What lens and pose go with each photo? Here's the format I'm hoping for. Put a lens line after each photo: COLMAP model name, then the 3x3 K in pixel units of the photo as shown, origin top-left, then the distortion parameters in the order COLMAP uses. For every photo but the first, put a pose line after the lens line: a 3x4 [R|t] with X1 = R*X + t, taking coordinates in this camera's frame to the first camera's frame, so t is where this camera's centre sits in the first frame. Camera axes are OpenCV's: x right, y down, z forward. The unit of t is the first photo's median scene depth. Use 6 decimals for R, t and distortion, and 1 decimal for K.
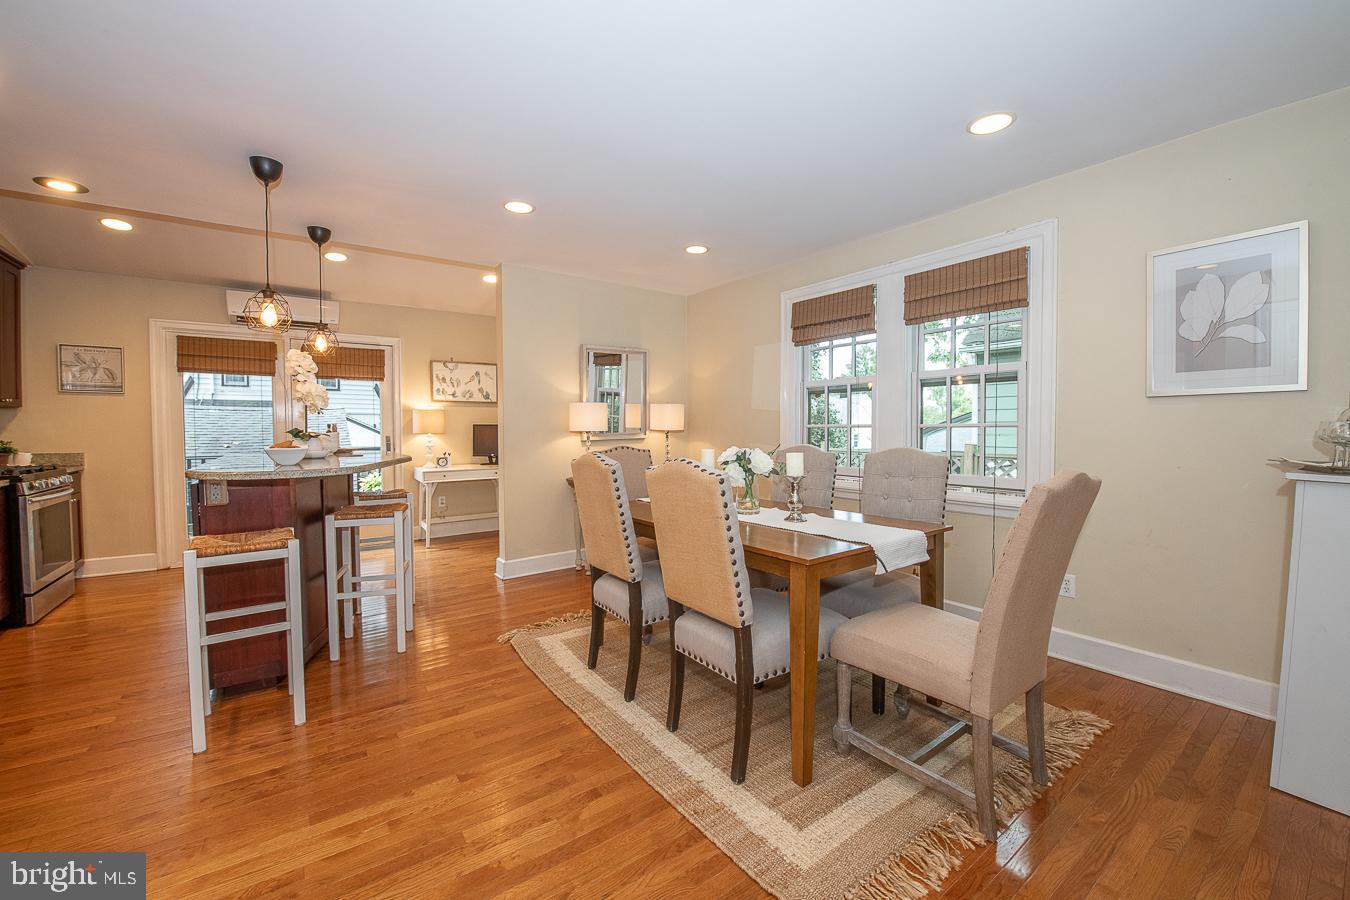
lens RADIAL K [[533.6, 0, 681.1], [0, 533.6, 444.5], [0, 0, 1]] dist [-0.014071, -0.004131]
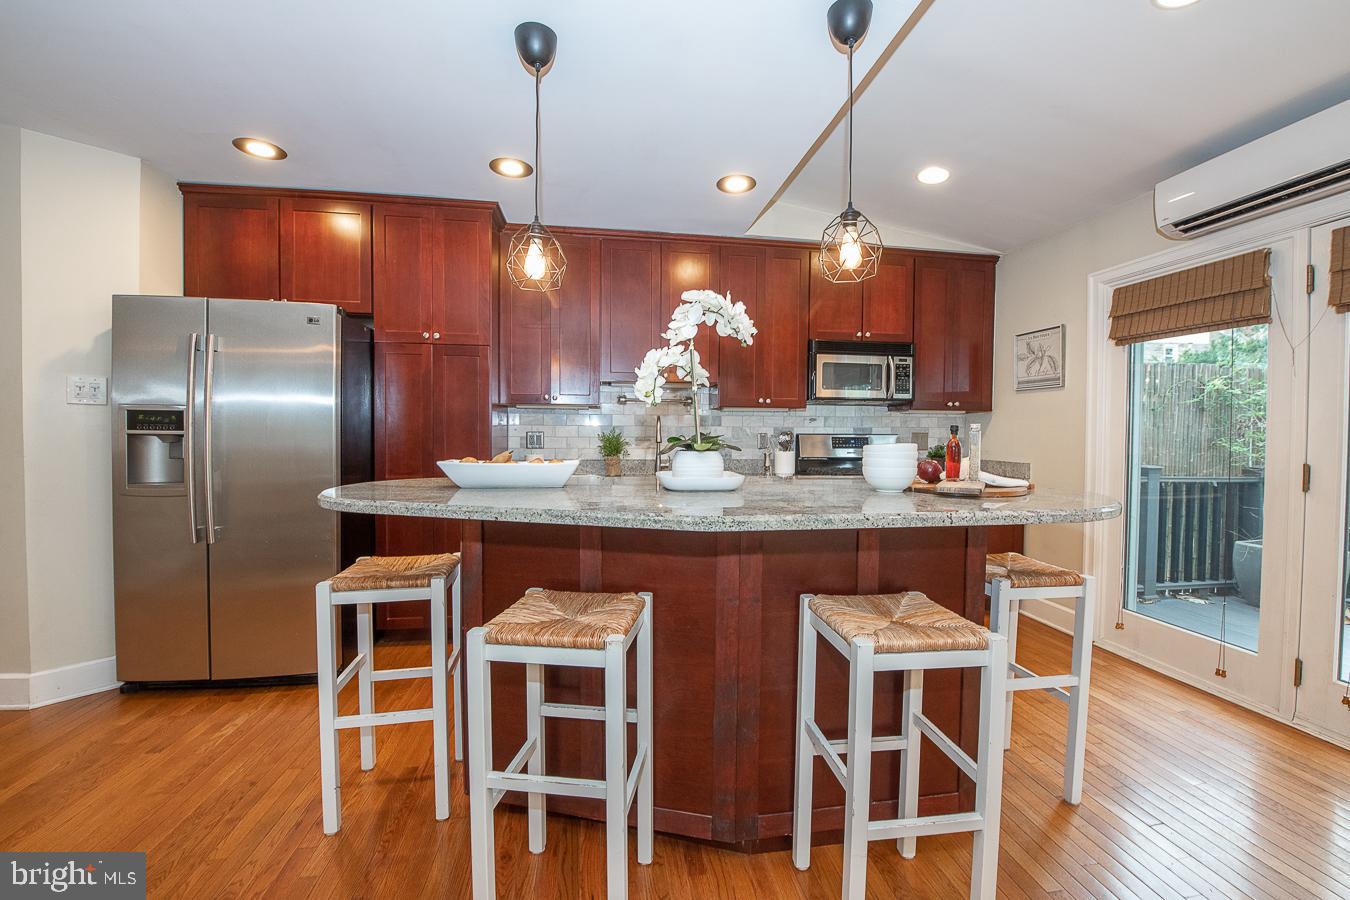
lens RADIAL K [[533.6, 0, 681.1], [0, 533.6, 444.5], [0, 0, 1]] dist [-0.014071, -0.004131]
pose [[-0.452787, 0.018820, -0.891420, -0.169390], [-0.032295, 0.998775, 0.037490, -0.029678], [0.891034, 0.045763, -0.451625, 0.985507]]
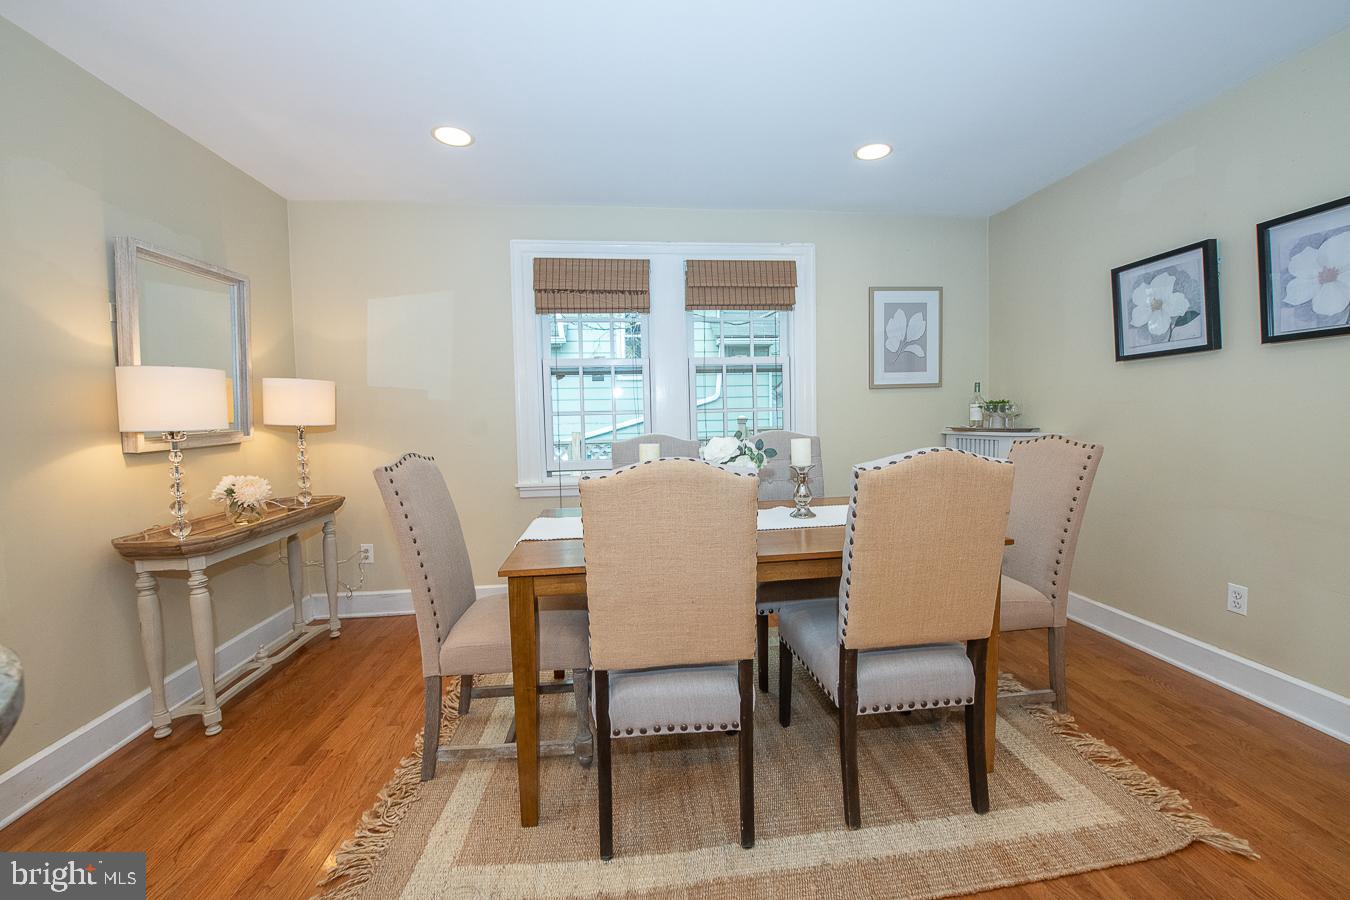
lens RADIAL K [[533.6, 0, 681.1], [0, 533.6, 444.5], [0, 0, 1]] dist [-0.014071, -0.004131]
pose [[0.498362, -0.057993, 0.865027, -0.401011], [0.047772, 0.998081, 0.039391, -0.012660], [-0.865652, 0.021693, 0.500176, 0.457768]]
